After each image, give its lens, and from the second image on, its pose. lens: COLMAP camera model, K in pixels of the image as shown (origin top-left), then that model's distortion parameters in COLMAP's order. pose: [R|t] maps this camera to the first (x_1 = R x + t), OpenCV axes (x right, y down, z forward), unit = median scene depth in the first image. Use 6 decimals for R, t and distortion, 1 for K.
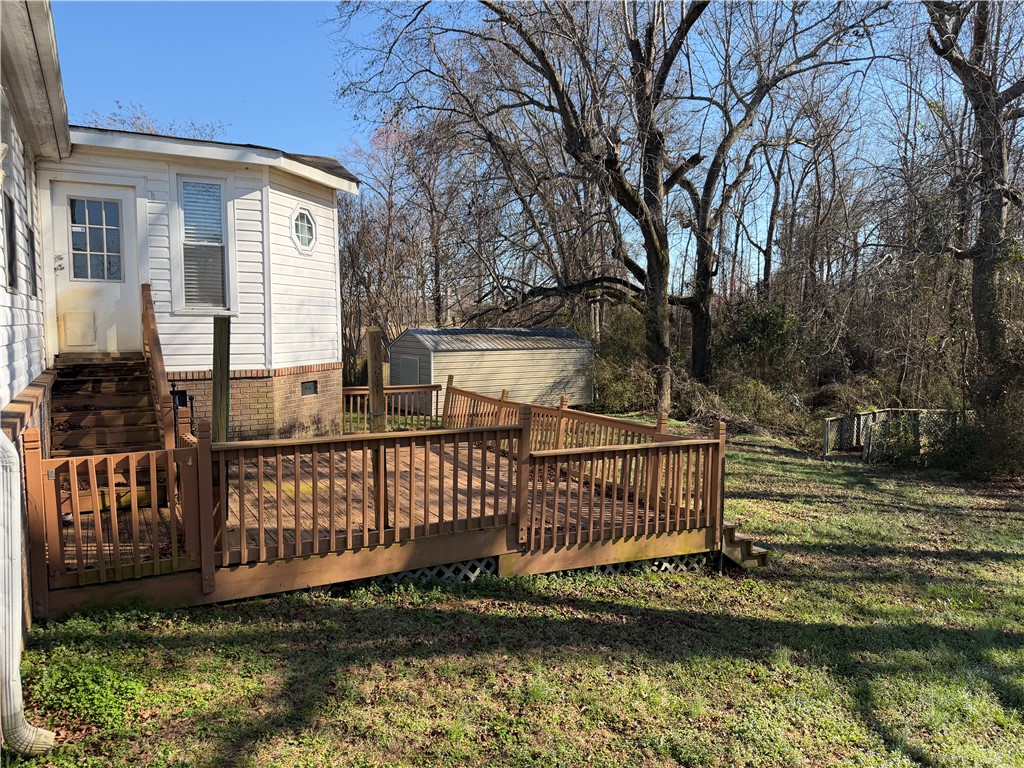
lens RADIAL K [[710.5, 0, 512.0], [0, 710.5, 384.0], [0, 0, 1]] dist [0.150413, -0.222775]
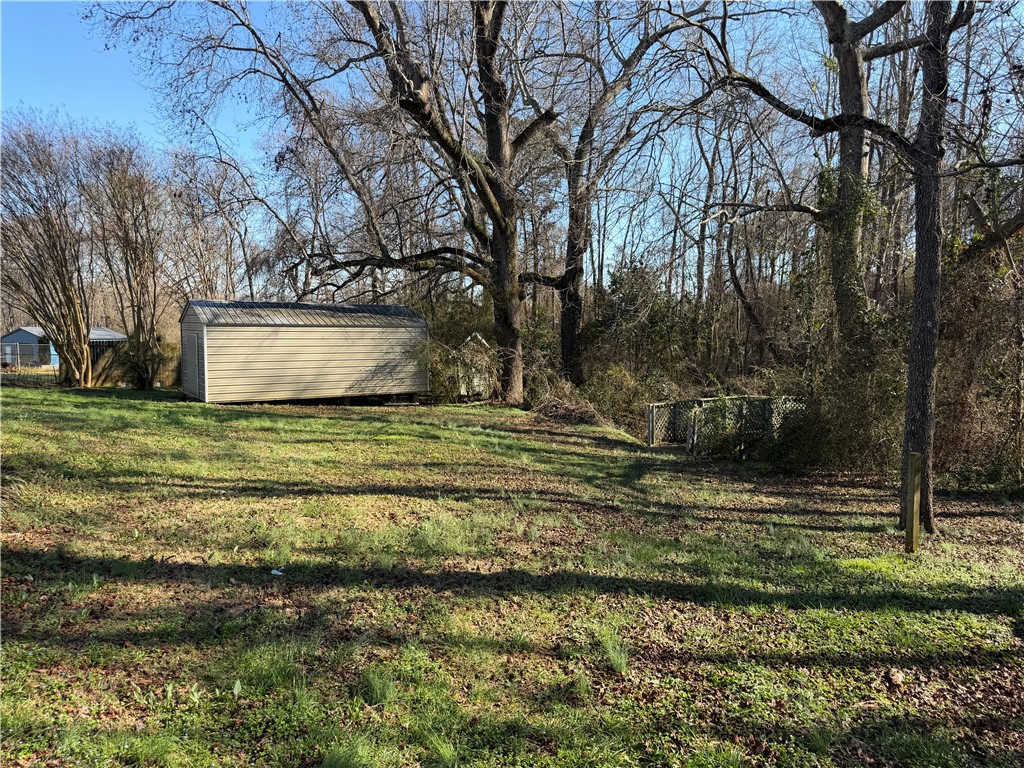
lens RADIAL K [[710.5, 0, 512.0], [0, 710.5, 384.0], [0, 0, 1]] dist [0.150413, -0.222775]
pose [[0.999777, 0.002670, 0.020949, 0.207999], [-0.002562, 0.999983, -0.005163, 0.023853], [-0.020962, 0.005108, 0.999767, 0.130819]]
